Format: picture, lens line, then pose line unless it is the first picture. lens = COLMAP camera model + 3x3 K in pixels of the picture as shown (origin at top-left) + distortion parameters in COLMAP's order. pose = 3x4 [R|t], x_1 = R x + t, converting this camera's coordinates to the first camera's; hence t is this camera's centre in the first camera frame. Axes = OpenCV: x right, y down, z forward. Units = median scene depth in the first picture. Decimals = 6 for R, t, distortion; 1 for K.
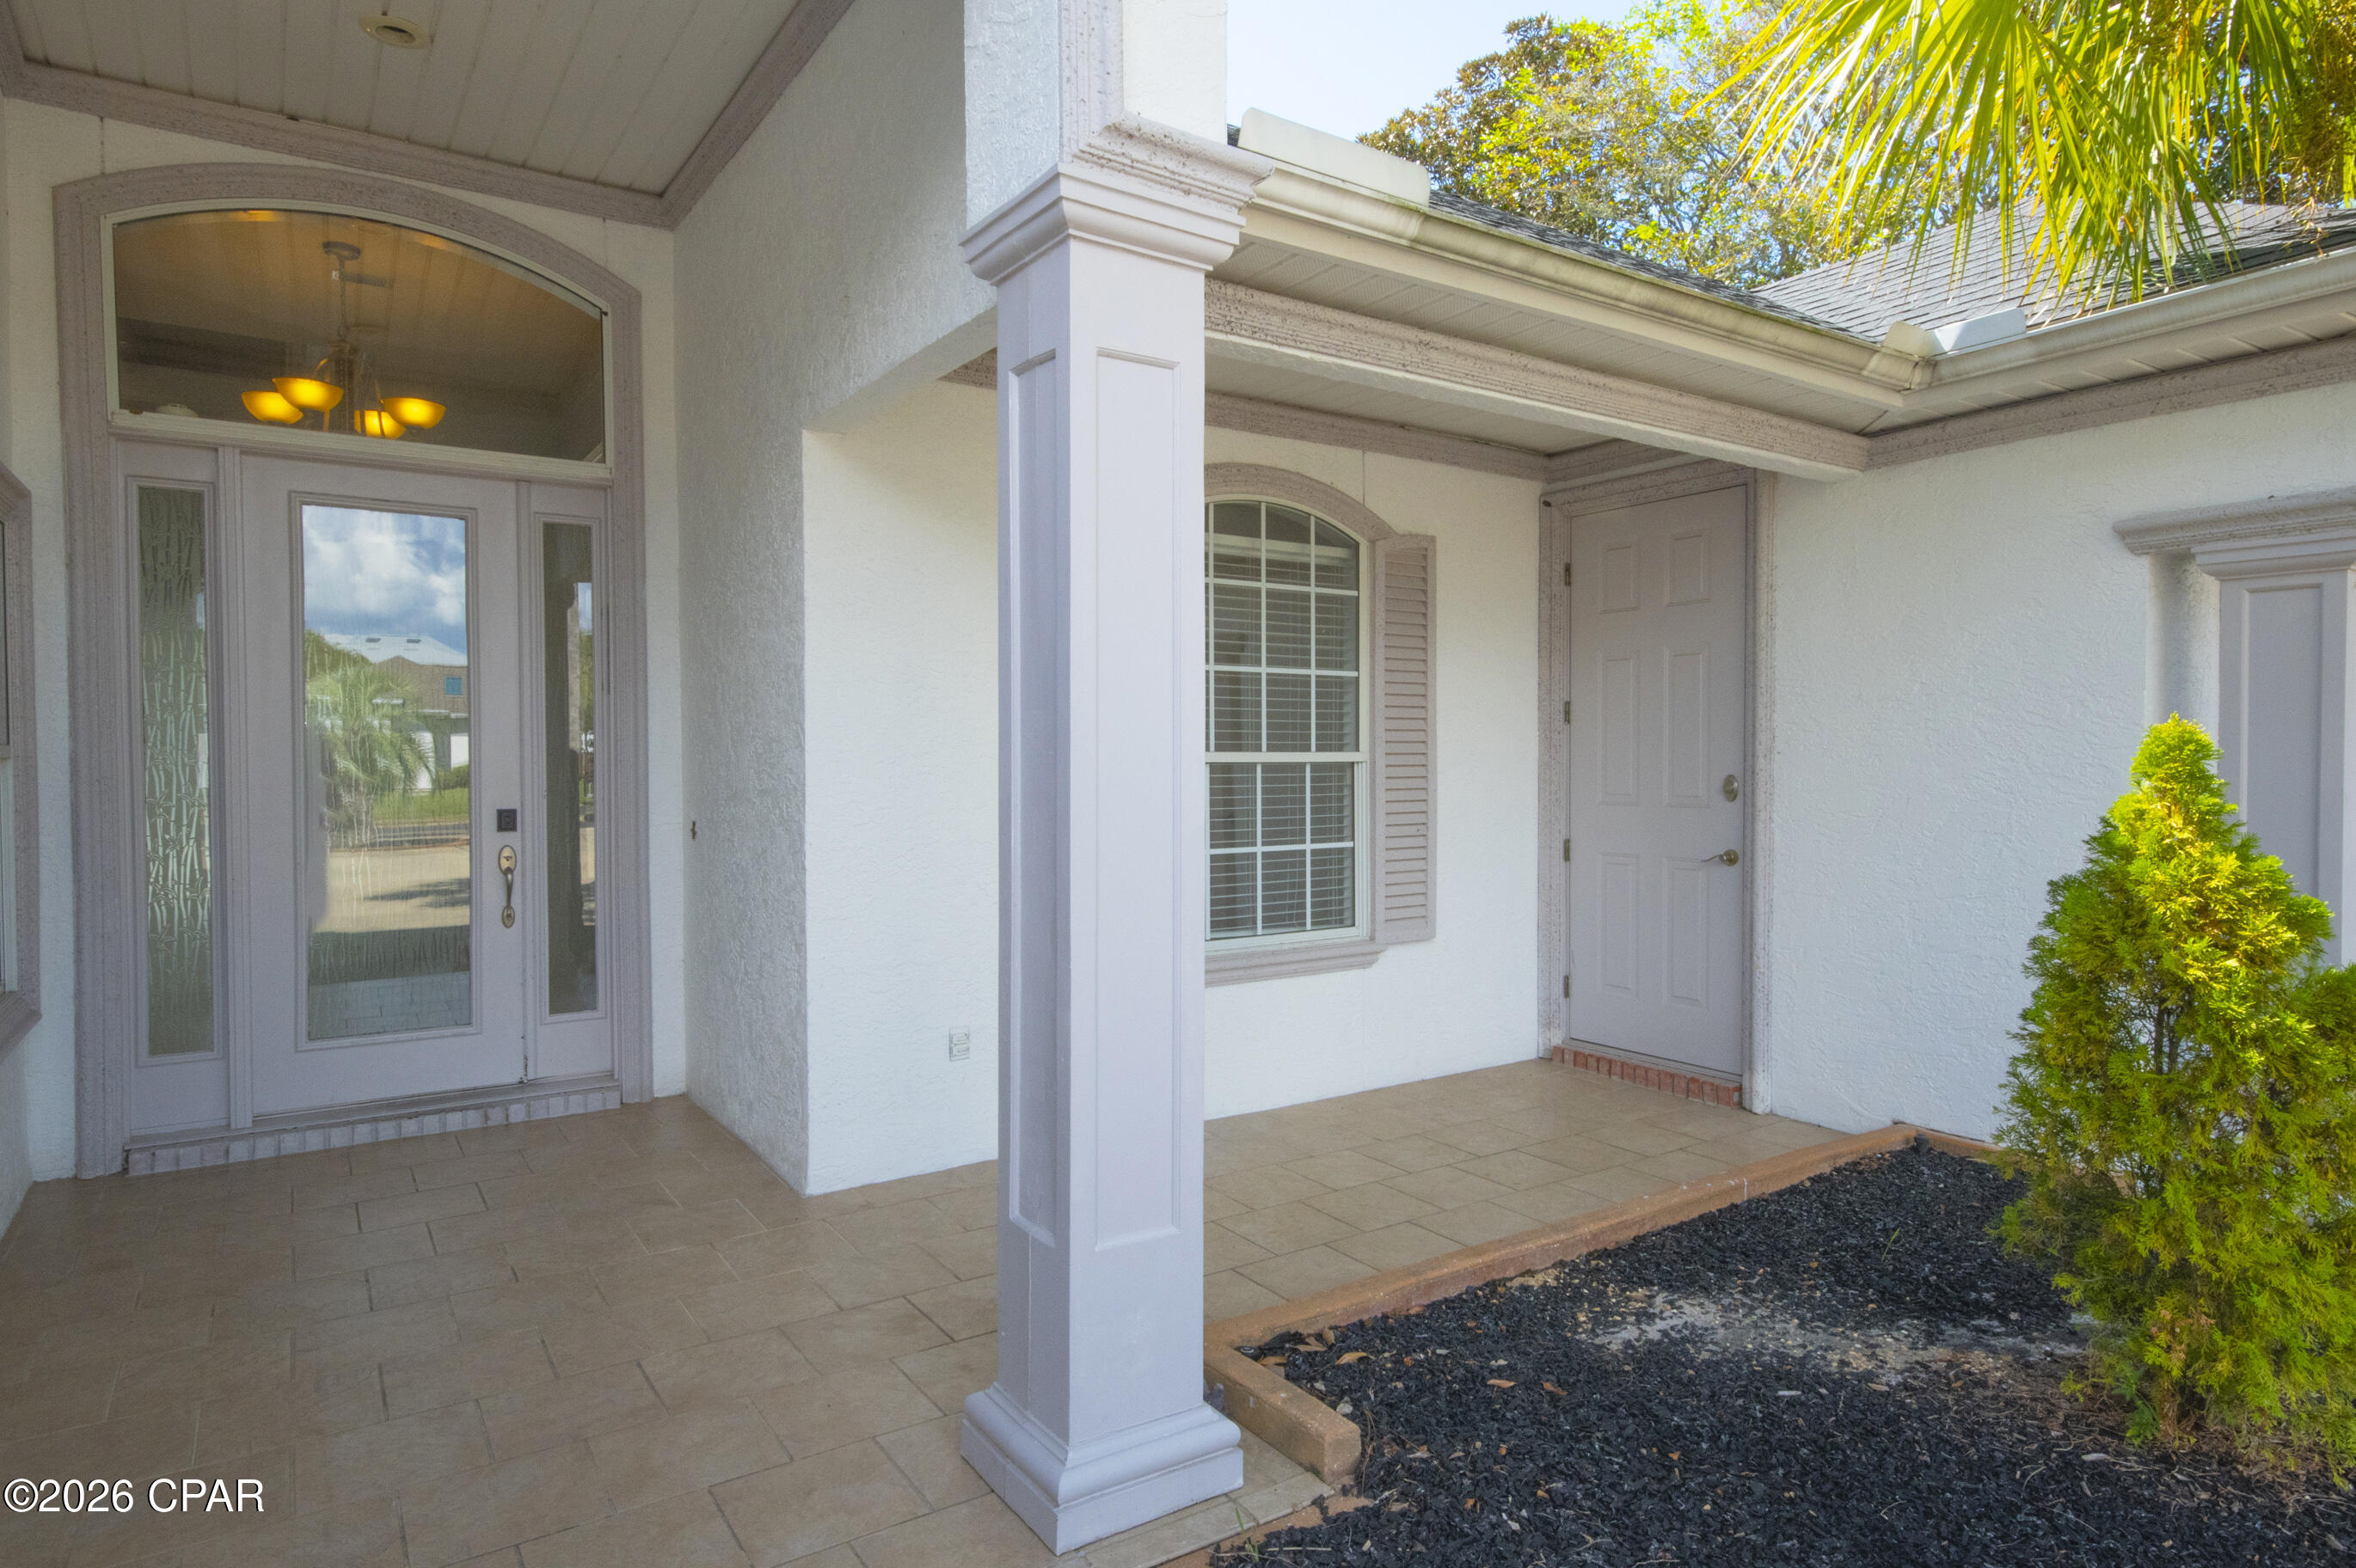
lens RADIAL K [[1286.0, 0, 1182.2], [0, 1286.0, 778.1], [0, 0, 1]] dist [0.003621, 0.001378]
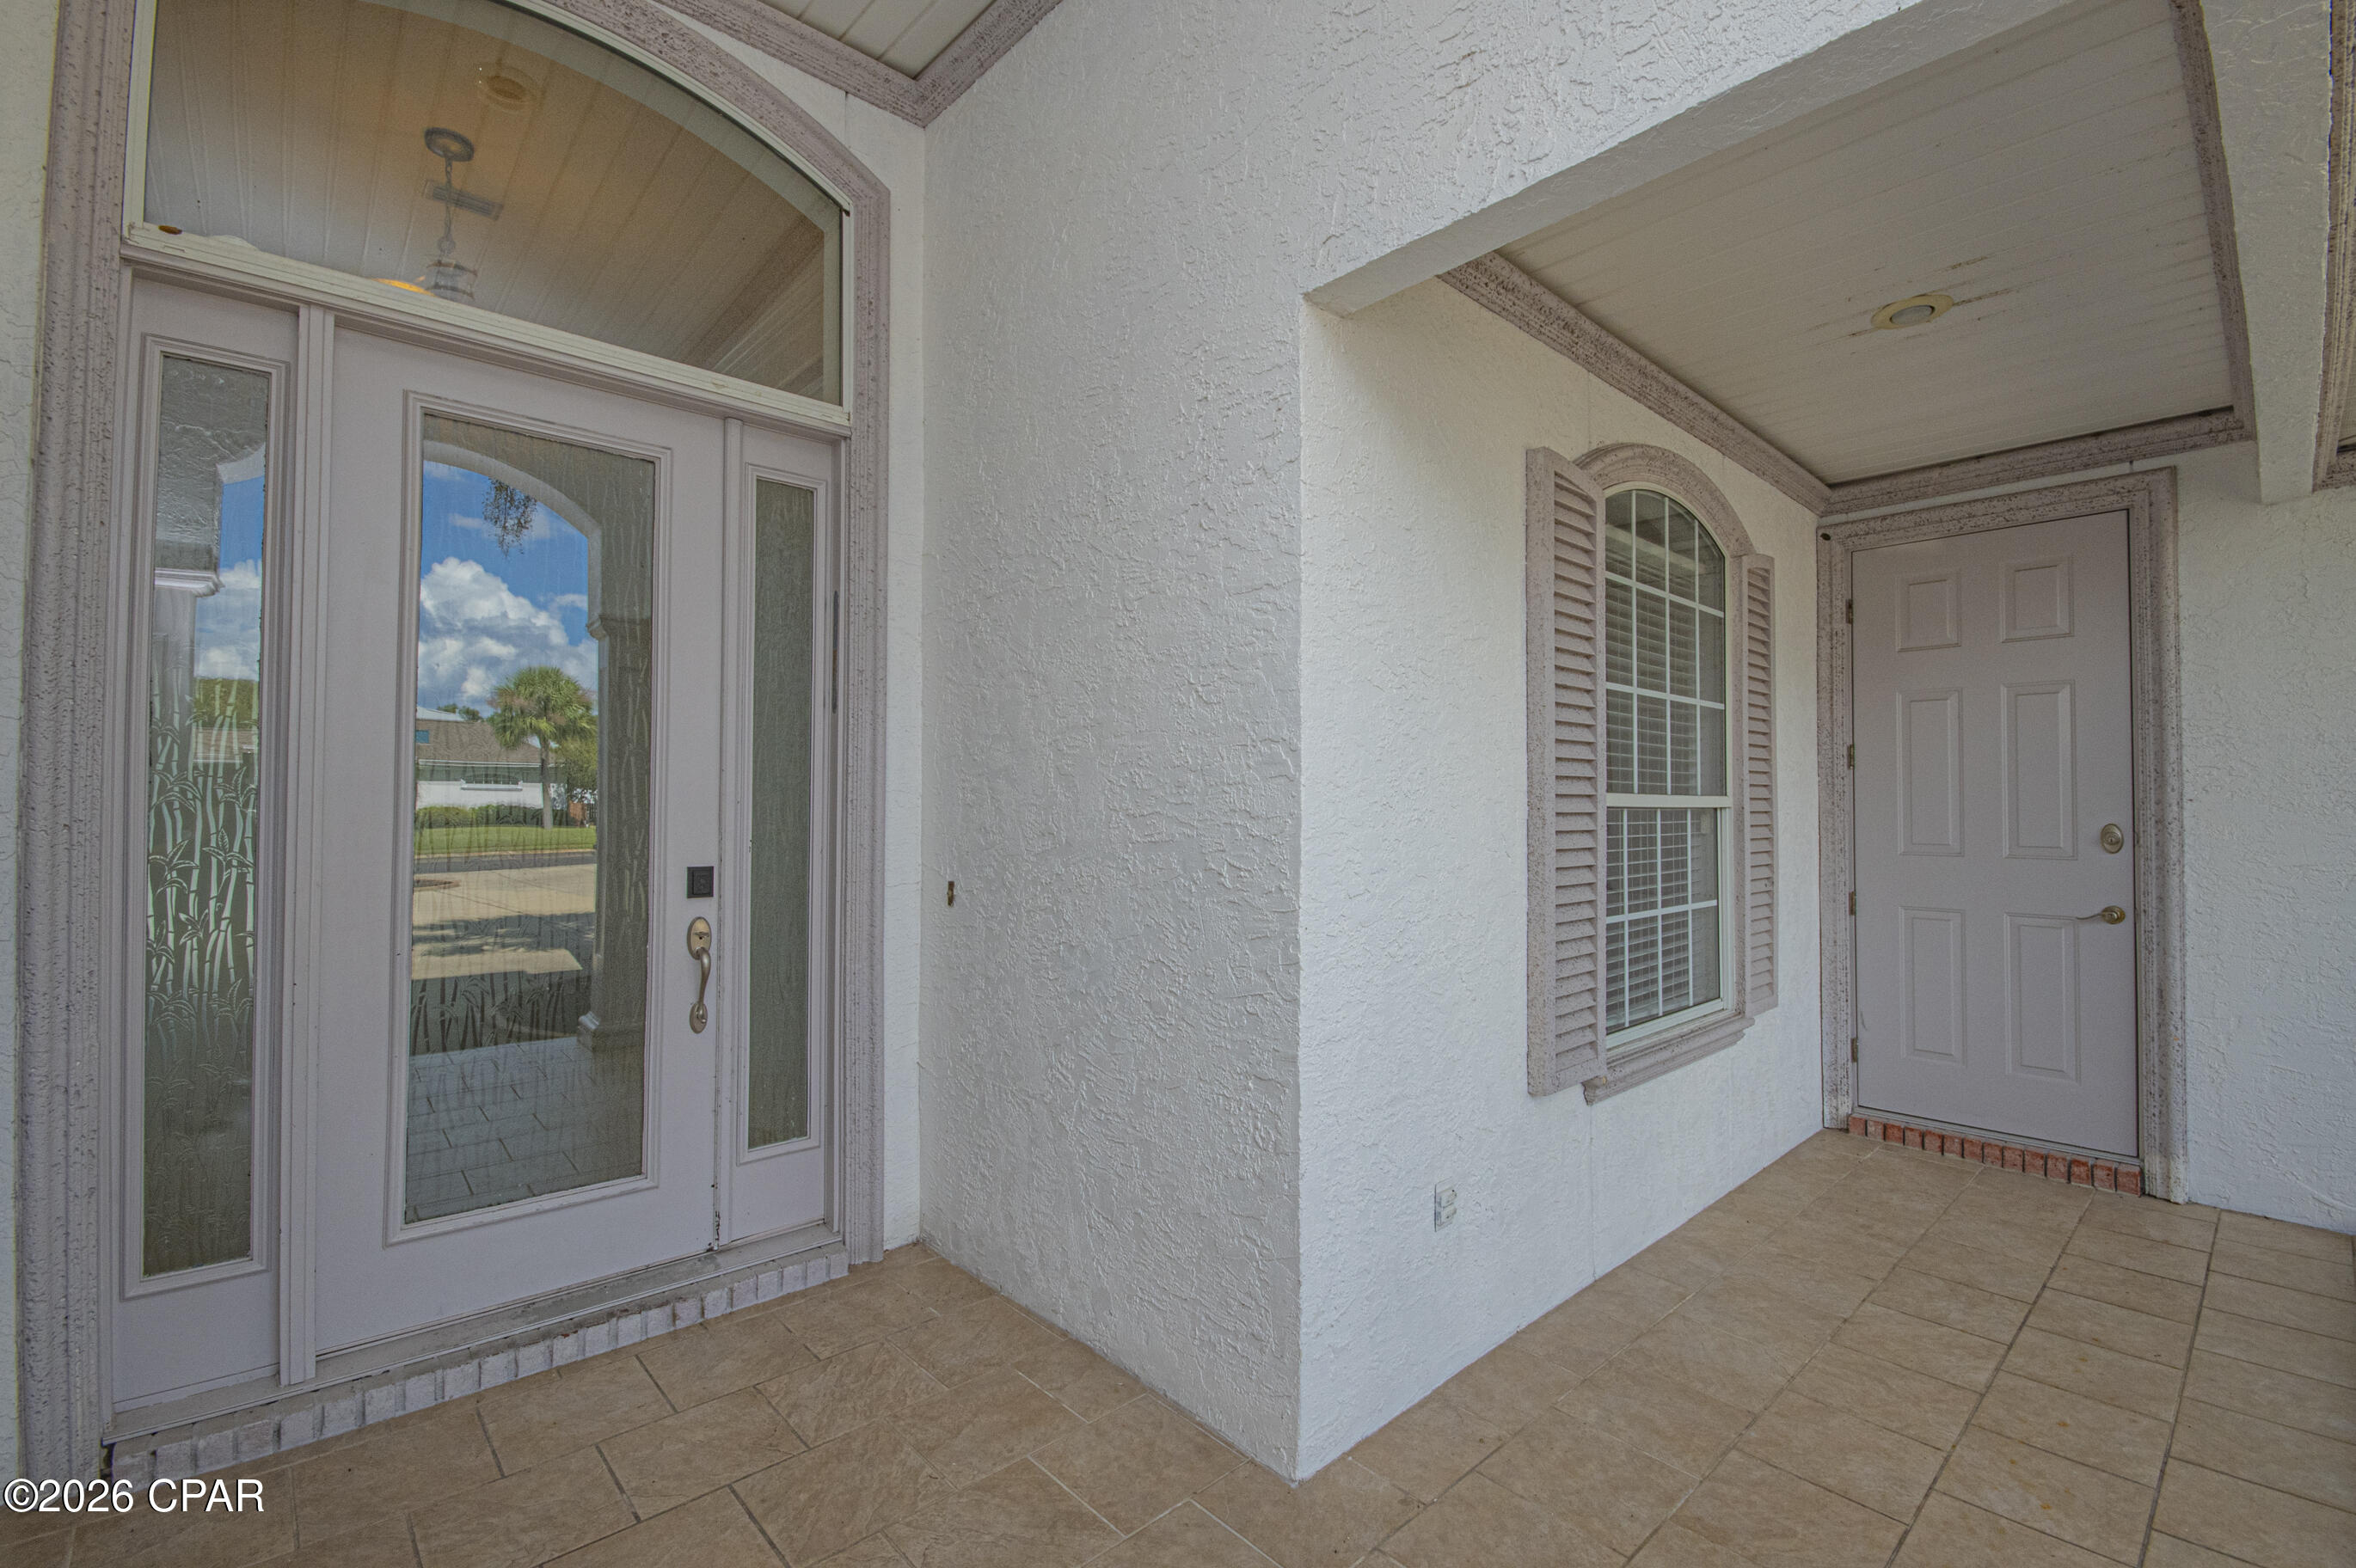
lens RADIAL K [[1032.7, 0, 1215.9], [0, 1032.7, 780.8], [0, 0, 1]] dist [0.007828, -0.014182]
pose [[0.989168, 0.009357, 0.146490, -0.322573], [-0.003394, 0.999157, -0.040906, -0.001275], [-0.146749, 0.039965, 0.988366, 0.382450]]
